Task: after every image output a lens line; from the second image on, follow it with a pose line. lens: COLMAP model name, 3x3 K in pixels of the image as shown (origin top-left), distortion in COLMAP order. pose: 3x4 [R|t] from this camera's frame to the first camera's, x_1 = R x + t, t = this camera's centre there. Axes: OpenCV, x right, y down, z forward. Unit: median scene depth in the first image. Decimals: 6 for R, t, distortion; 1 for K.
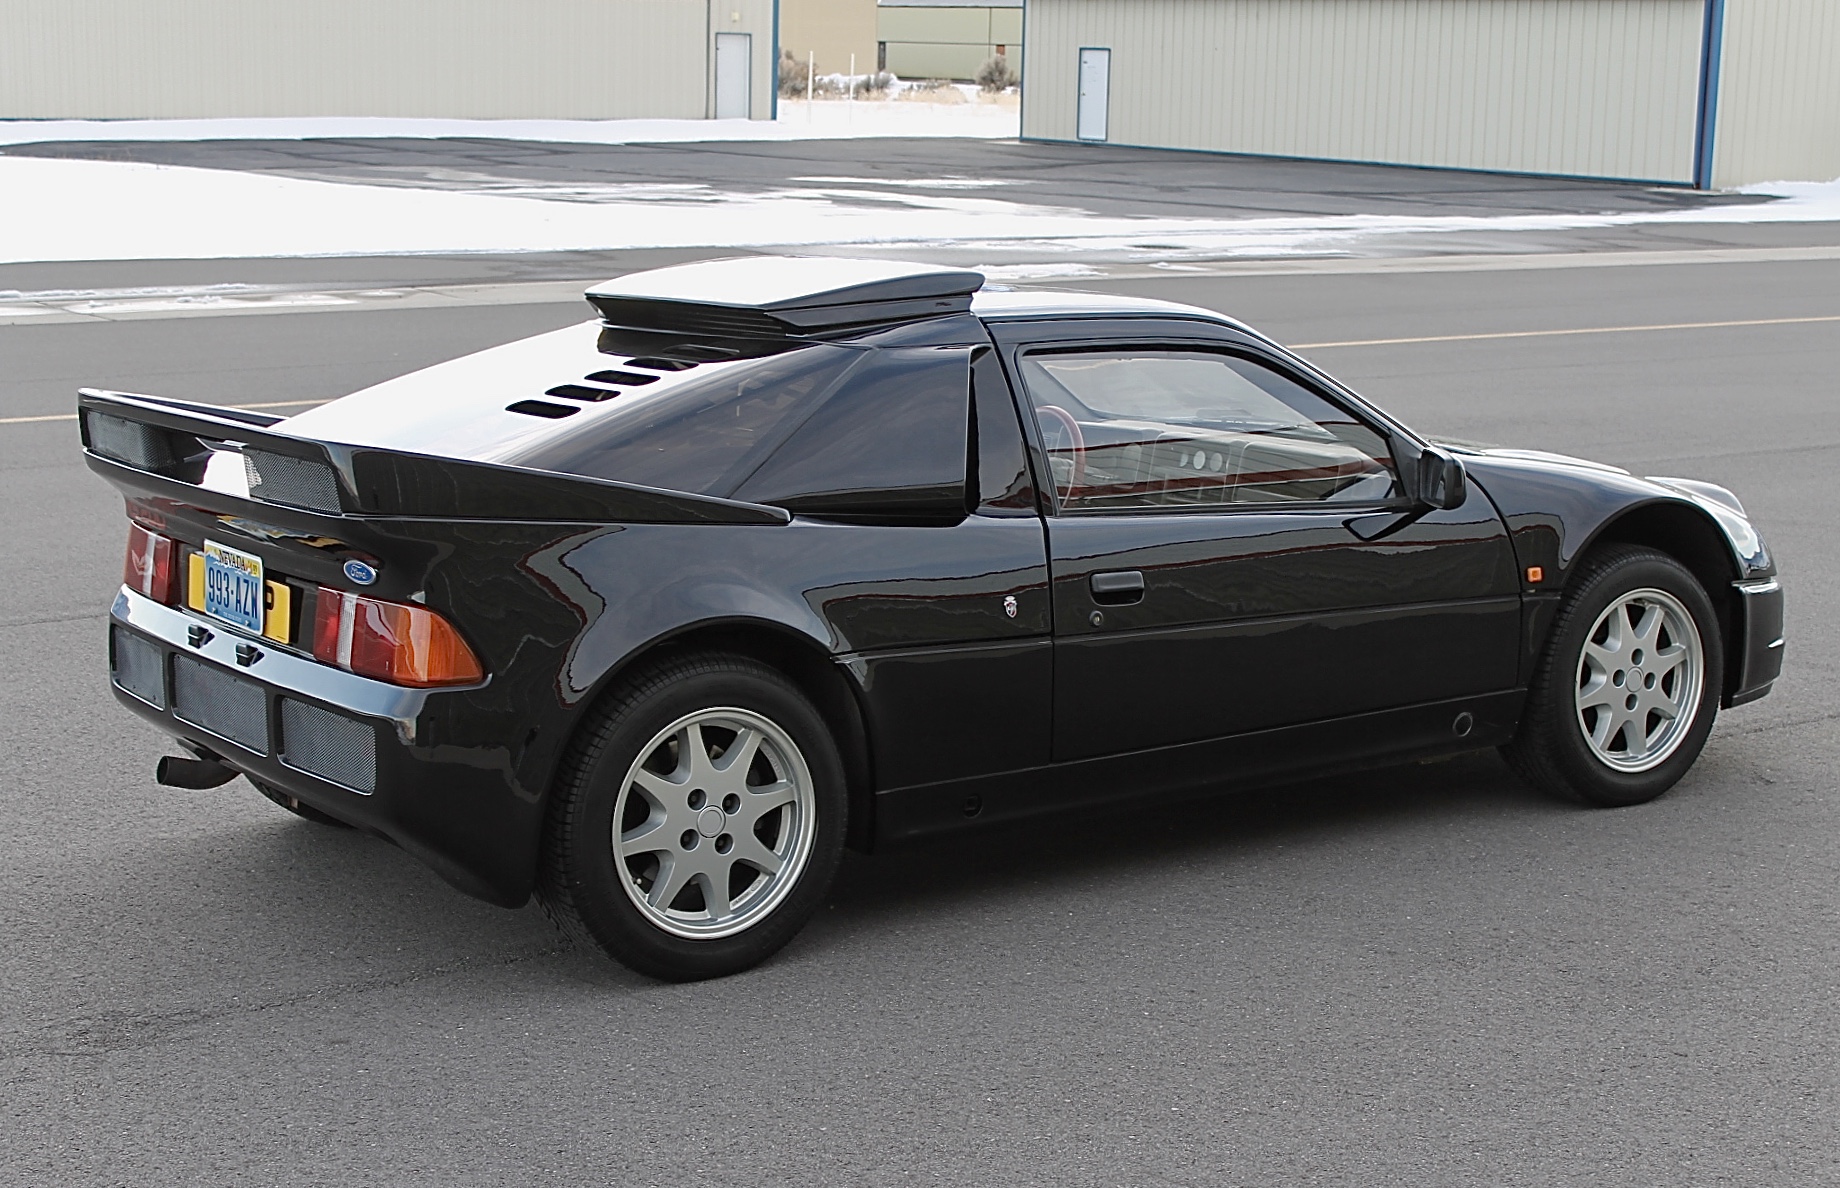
lens RADIAL K [[2925.7, 0, 920.0], [0, 2925.7, 594.0], [0, 0, 1]] dist [-0.025860, 0.009570]
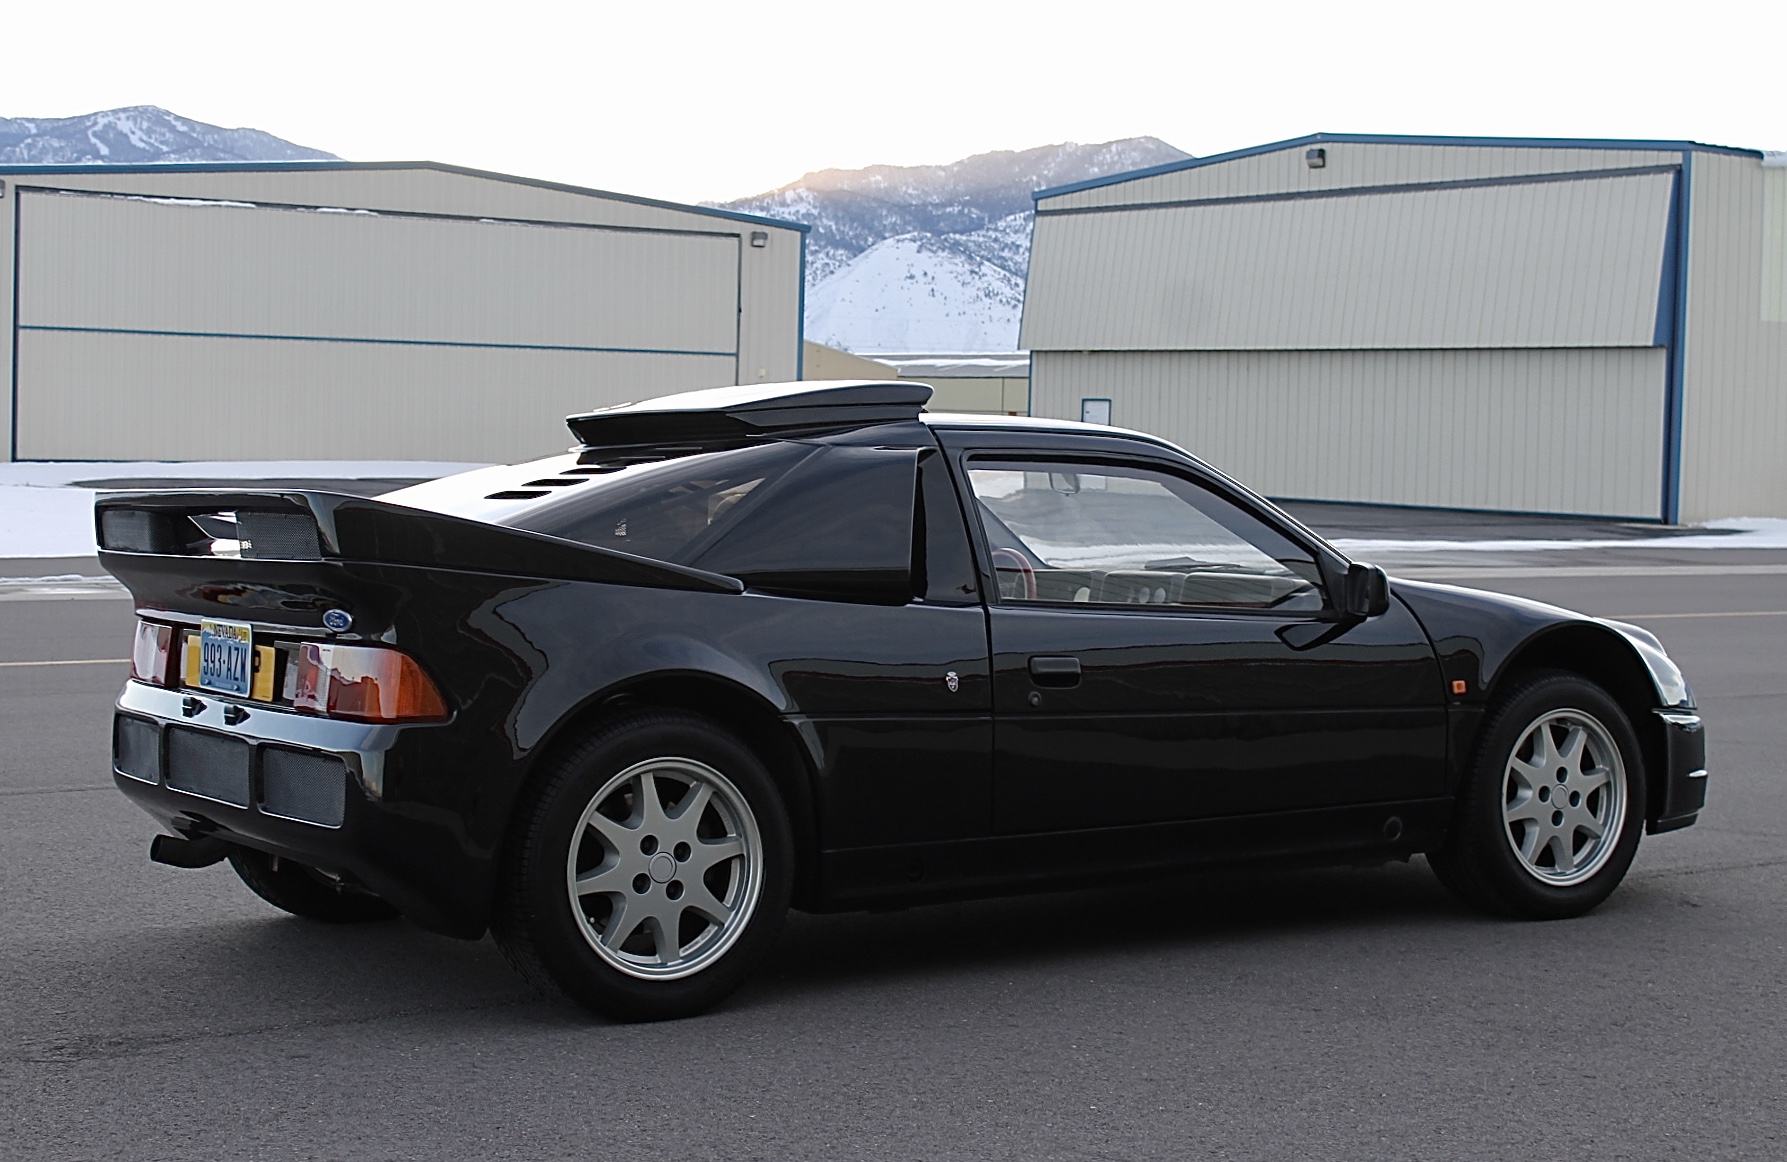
lens RADIAL K [[2771.6, 0, 847.6], [0, 2771.6, 517.7], [0, 0, 1]] dist [-0.021997, -0.064878]
pose [[0.999442, 0.004680, -0.033067, 0.025180], [-0.009589, 0.988653, -0.149909, 0.093522], [0.031991, 0.150143, 0.988147, -0.002139]]
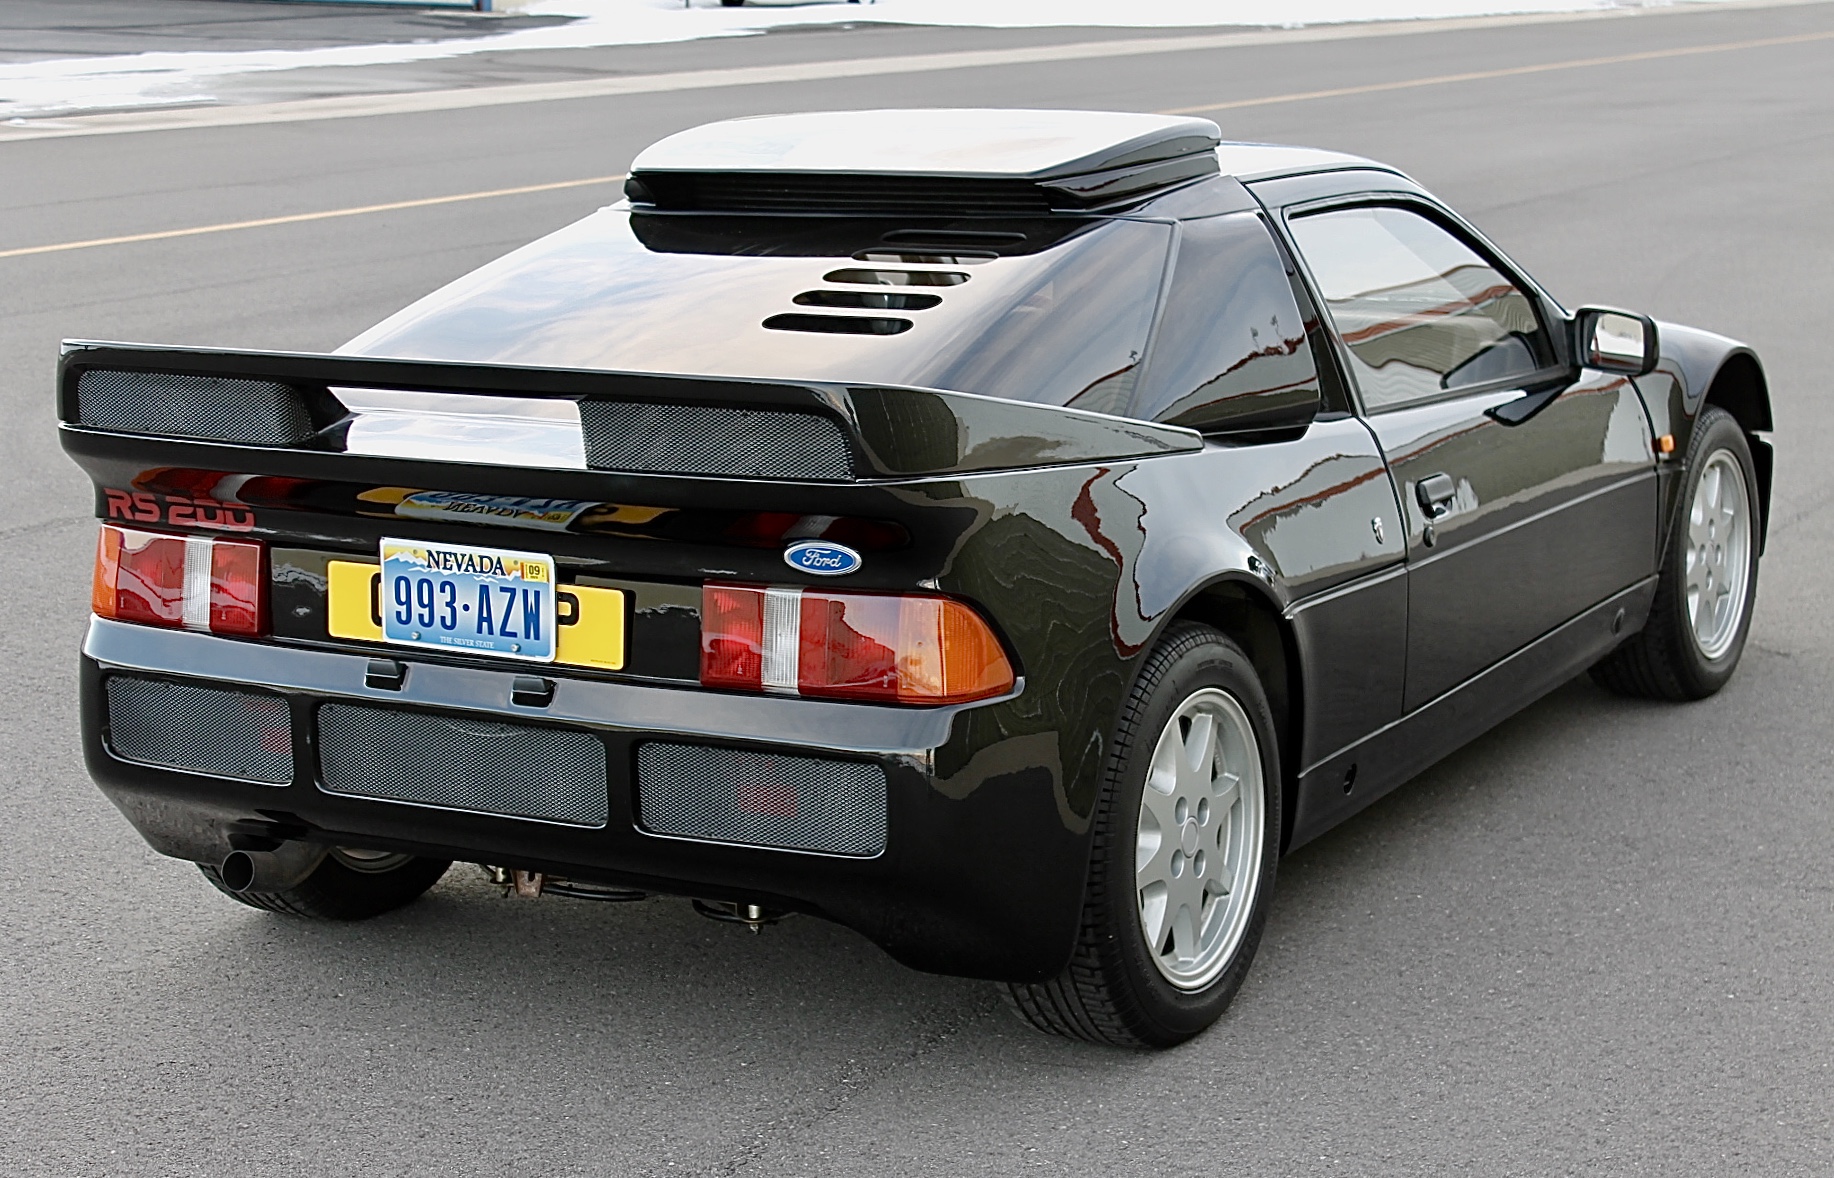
lens RADIAL K [[3421.9, 0, 917.0], [0, 3421.9, 589.0], [0, 0, 1]] dist [-0.000432, -0.105939]
pose [[0.901669, -0.097731, 0.421237, -0.470958], [0.085995, 0.995195, 0.046822, -0.033618], [-0.423789, -0.005994, 0.905741, 0.188934]]
